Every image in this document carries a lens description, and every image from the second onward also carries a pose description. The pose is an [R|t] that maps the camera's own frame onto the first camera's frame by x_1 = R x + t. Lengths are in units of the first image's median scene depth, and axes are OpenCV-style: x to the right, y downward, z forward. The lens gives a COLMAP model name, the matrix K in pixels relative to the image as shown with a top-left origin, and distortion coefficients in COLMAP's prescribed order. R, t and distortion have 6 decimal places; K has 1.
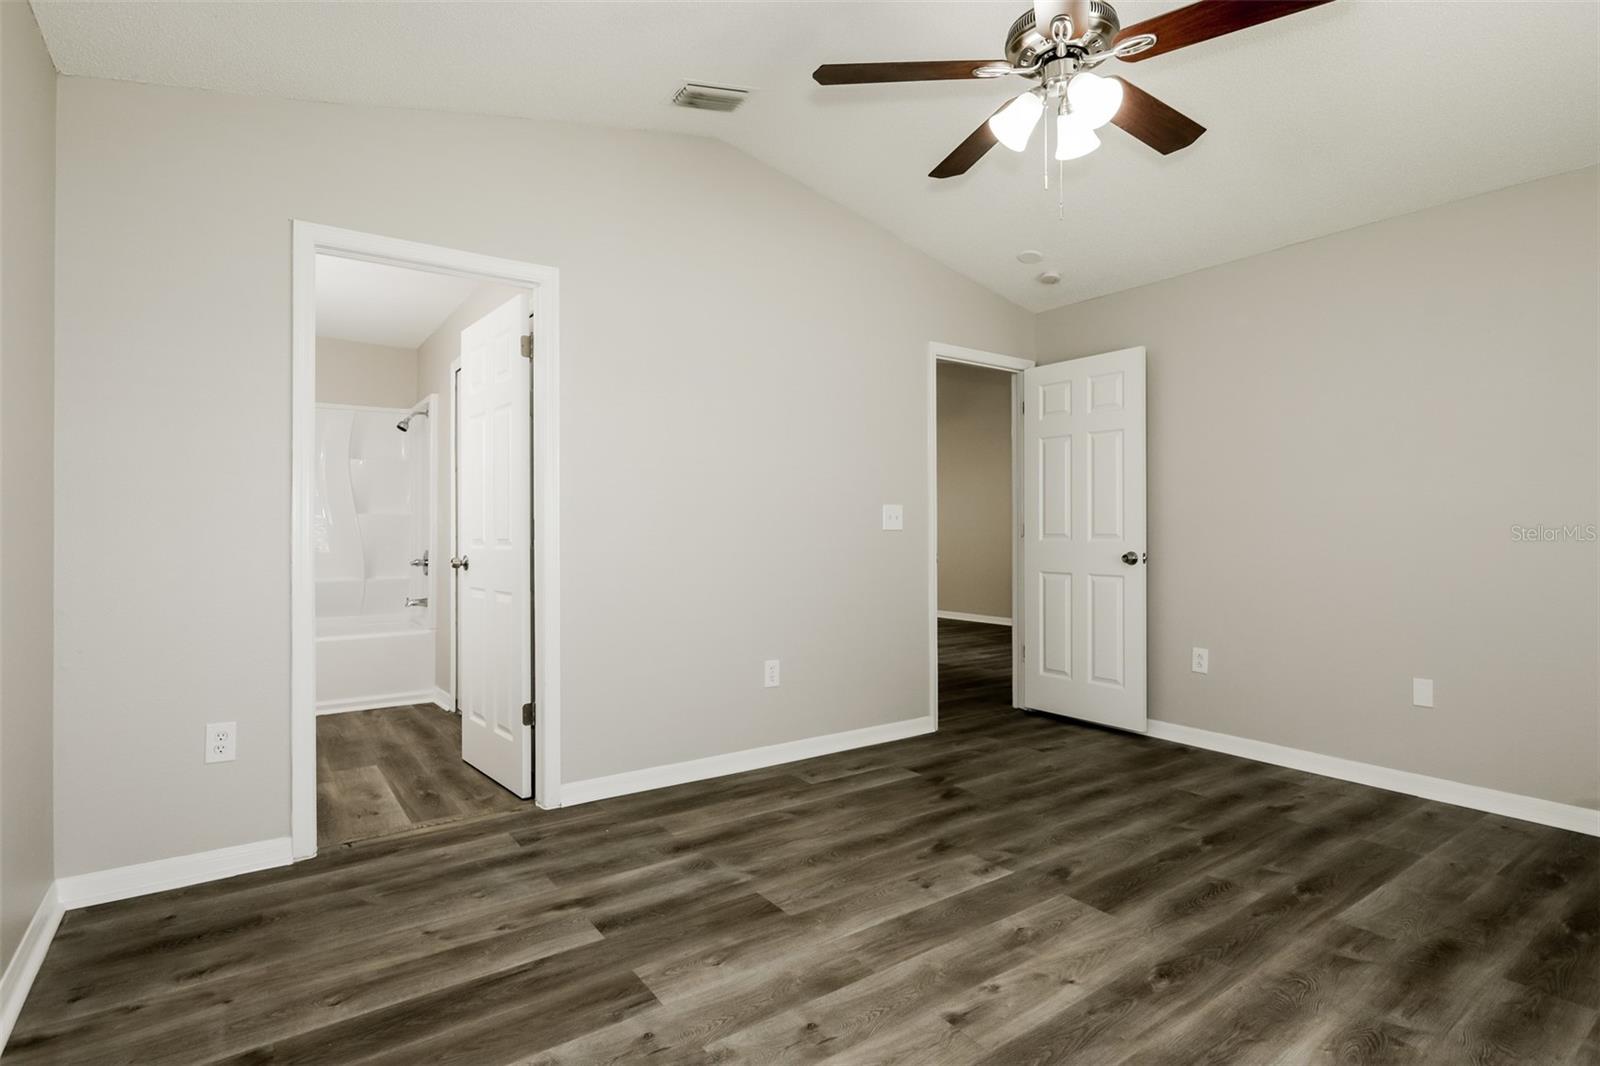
lens RADIAL K [[769.8, 0, 799.5], [0, 769.8, 515.7], [0, 0, 1]] dist [-0.001190, -0.000029]
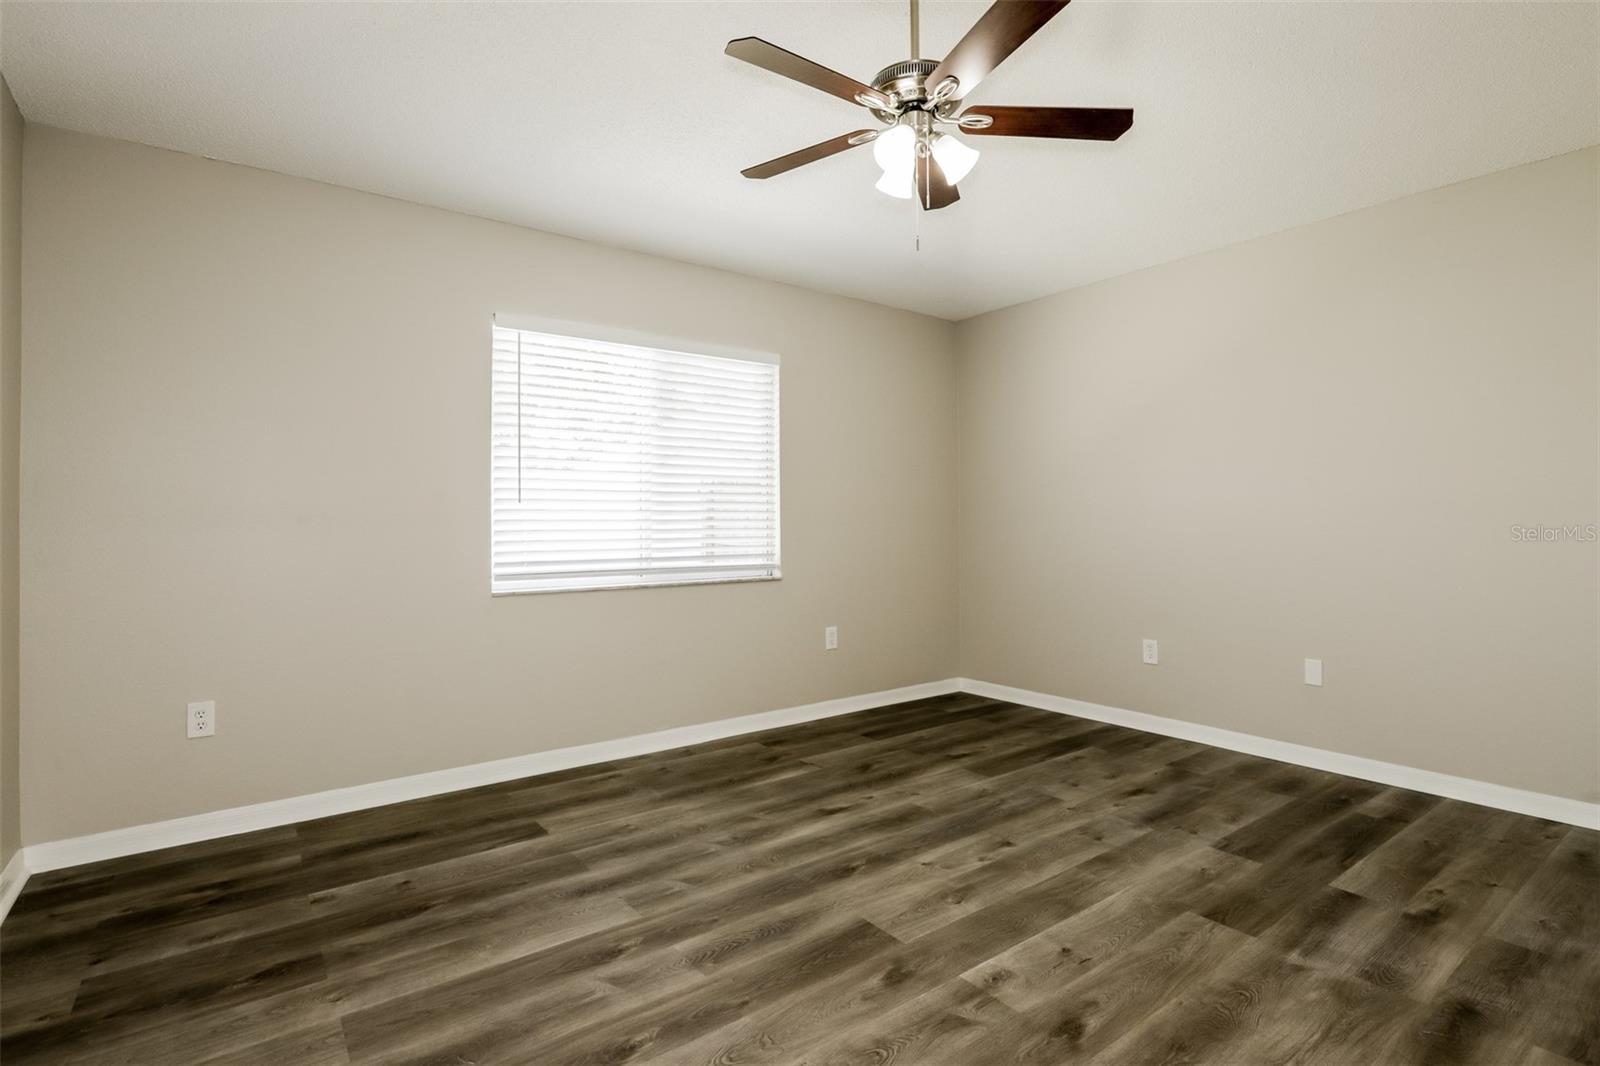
lens RADIAL K [[769.8, 0, 799.5], [0, 769.8, 515.7], [0, 0, 1]] dist [-0.001190, -0.000029]
pose [[-0.999711, 0.003353, -0.023805, 0.517254], [0.004010, 0.999611, -0.027610, 0.037901], [0.023703, -0.027697, -0.999335, 2.021118]]
